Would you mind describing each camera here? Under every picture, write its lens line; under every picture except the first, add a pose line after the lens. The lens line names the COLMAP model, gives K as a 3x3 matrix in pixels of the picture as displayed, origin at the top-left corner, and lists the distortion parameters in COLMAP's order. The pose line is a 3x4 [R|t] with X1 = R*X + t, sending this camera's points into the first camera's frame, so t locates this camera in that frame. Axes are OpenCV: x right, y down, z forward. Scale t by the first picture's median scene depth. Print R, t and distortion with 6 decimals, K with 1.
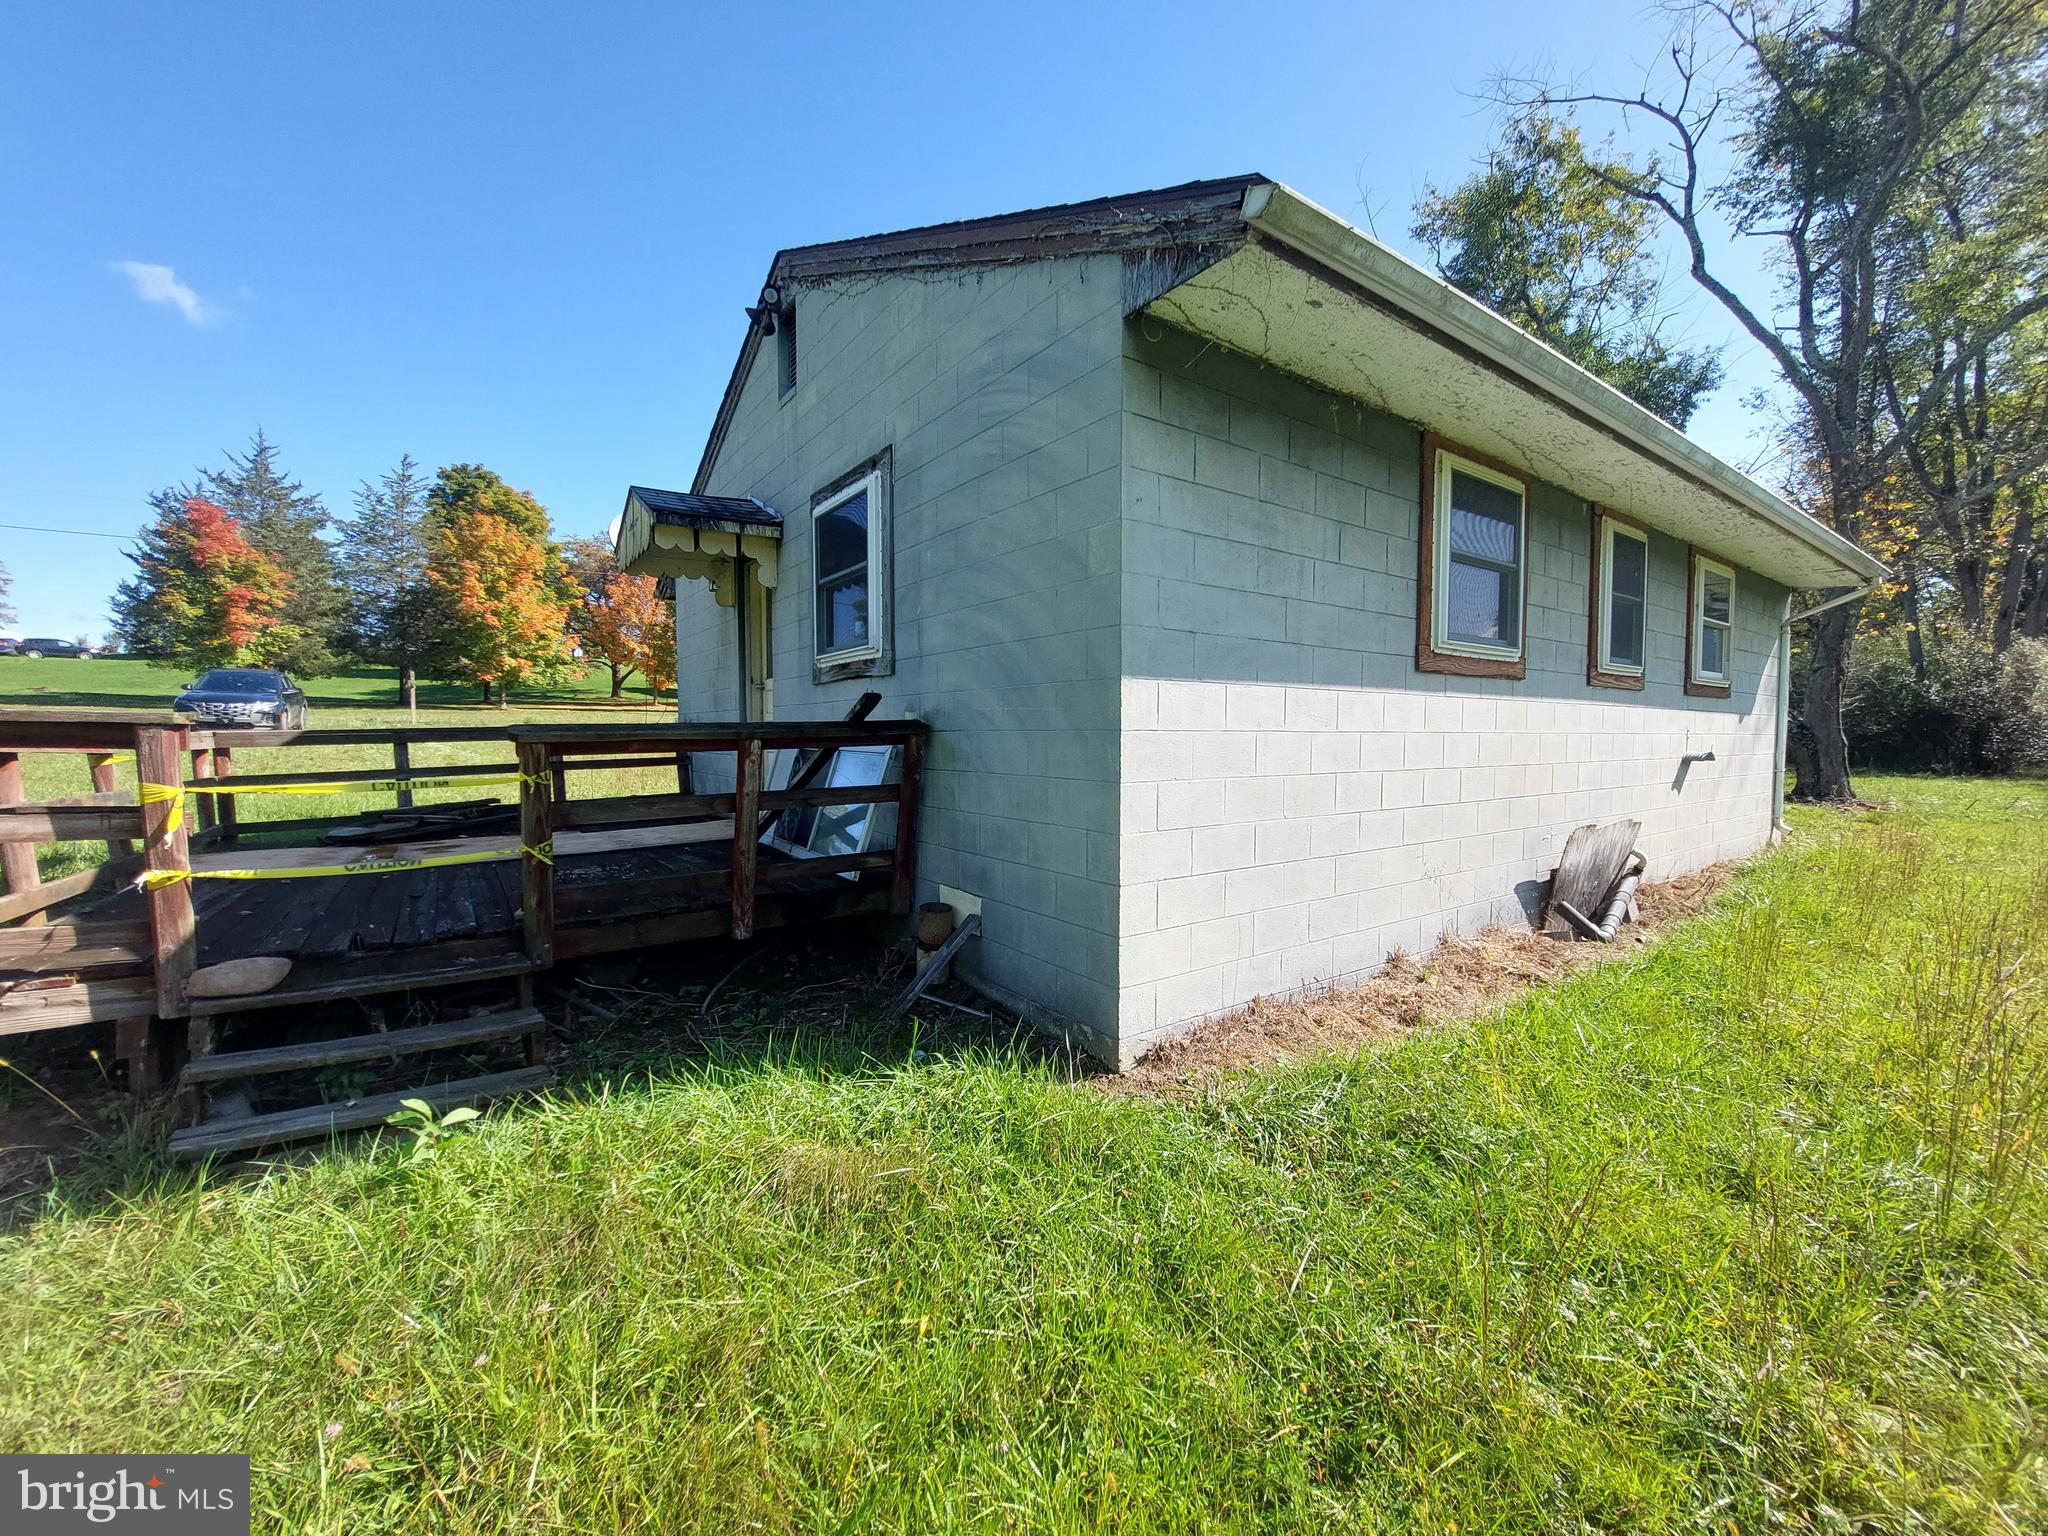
lens RADIAL K [[819.6, 0, 1018.3], [0, 819.6, 759.5], [0, 0, 1]] dist [-0.016576, 0.001016]
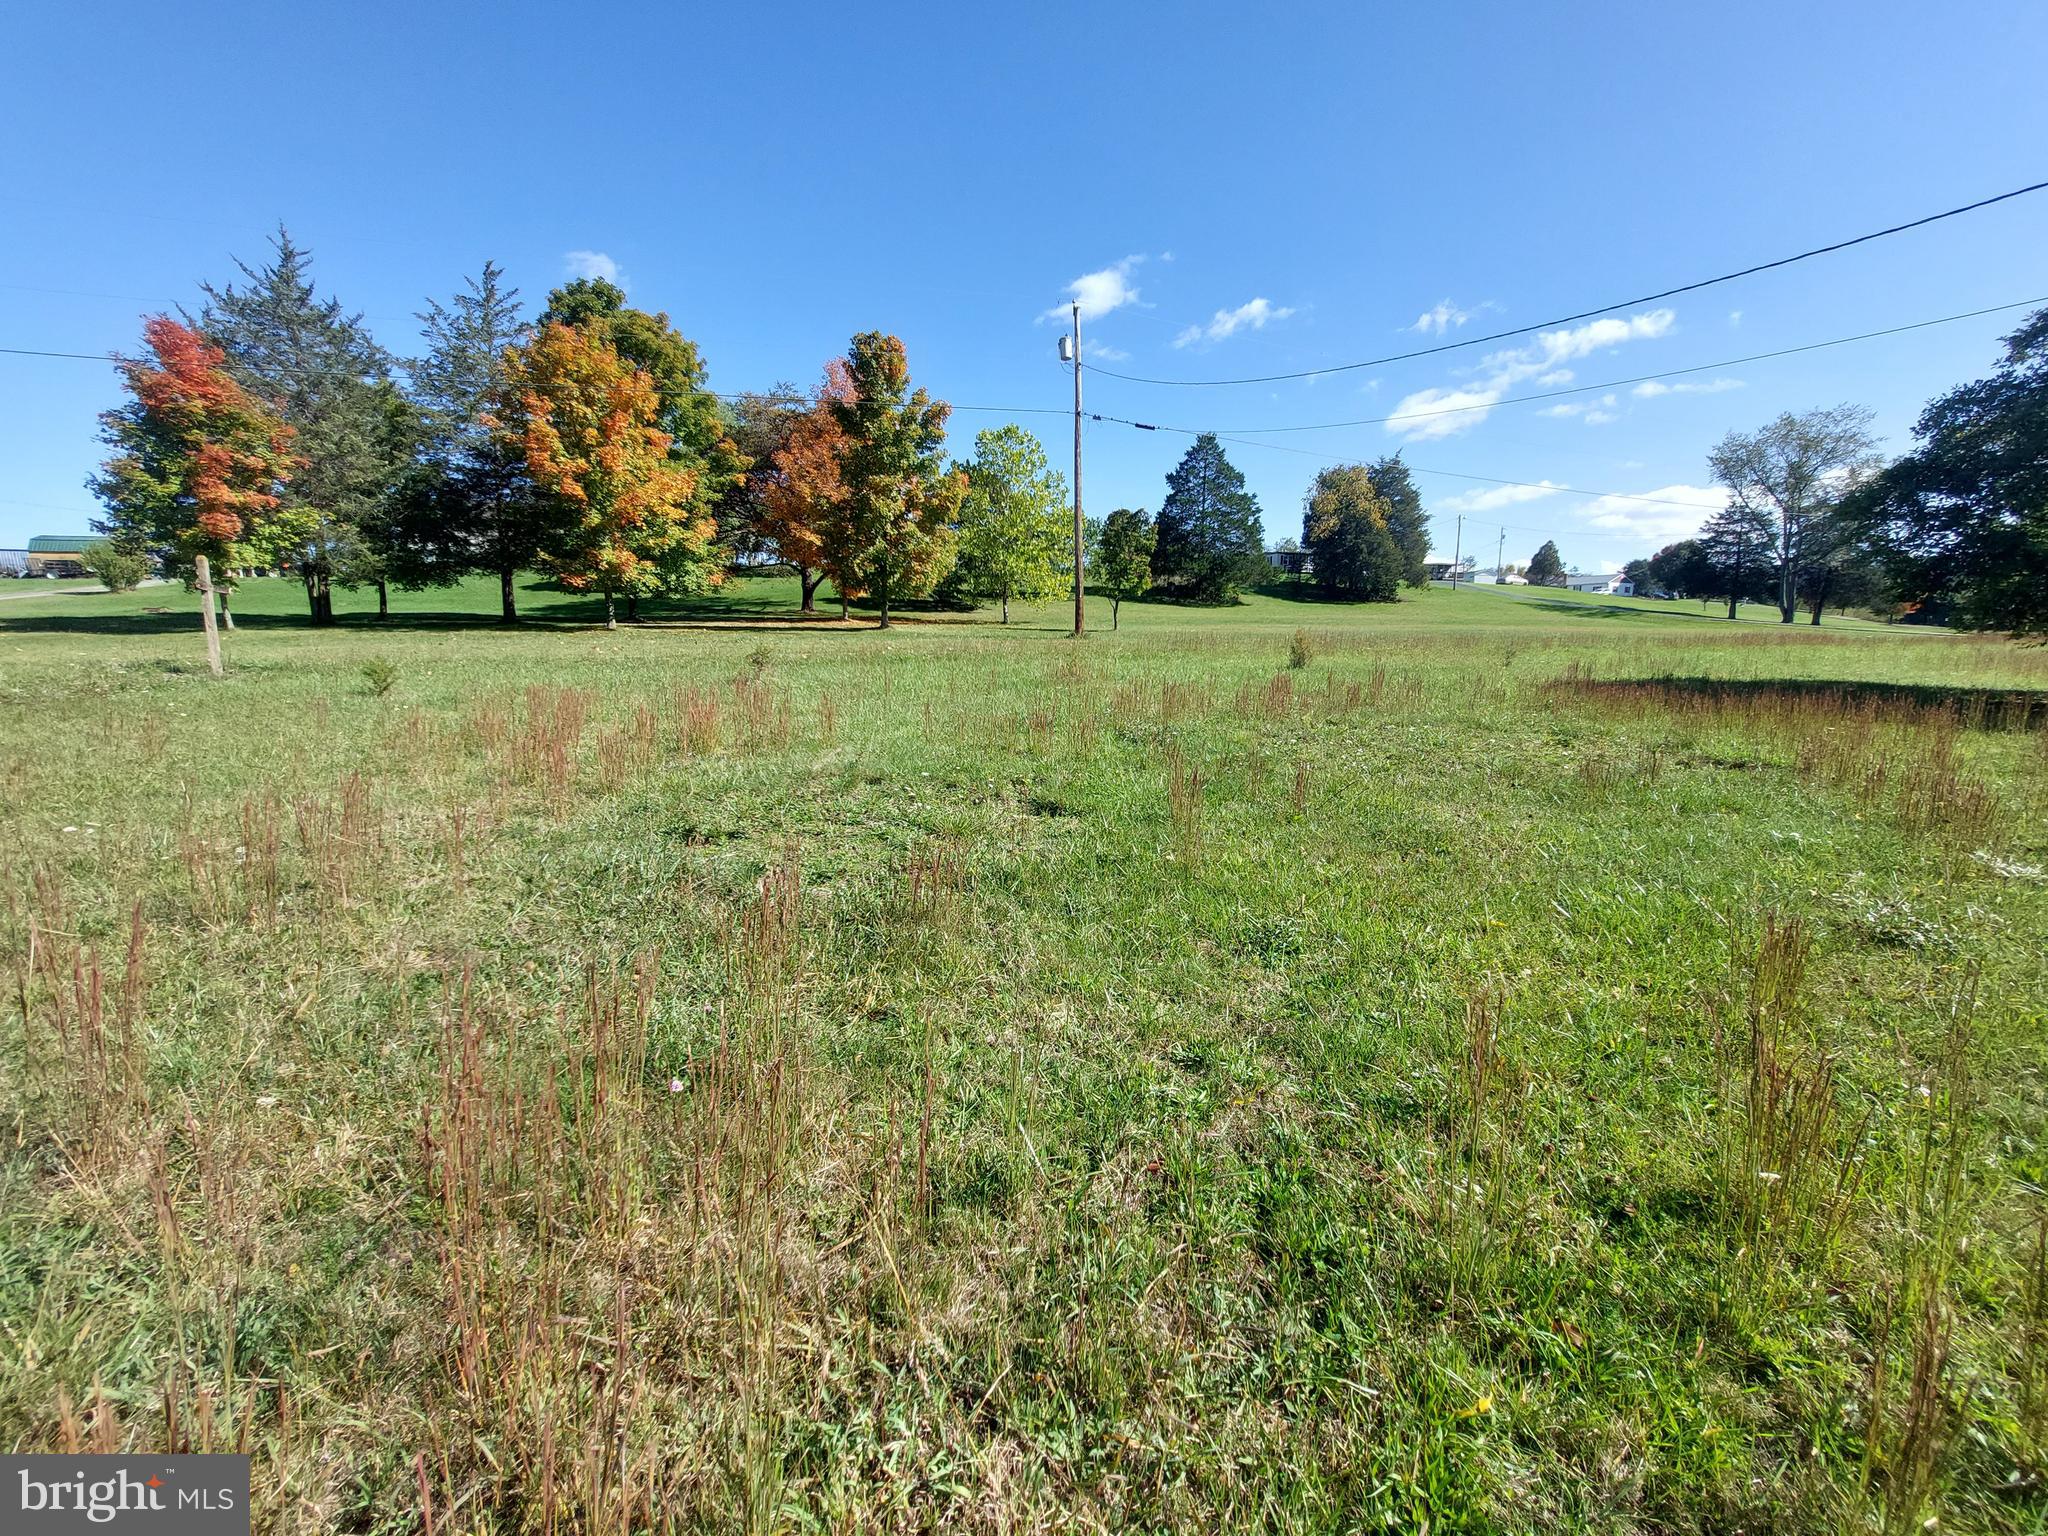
lens RADIAL K [[819.6, 0, 1038.0], [0, 819.6, 770.1], [0, 0, 1]] dist [-0.016576, 0.001016]
pose [[0.965910, 0.033933, -0.256645, -0.116643], [-0.003087, 0.992812, 0.119648, -0.028238], [0.258860, -0.114777, 0.959071, 0.440392]]
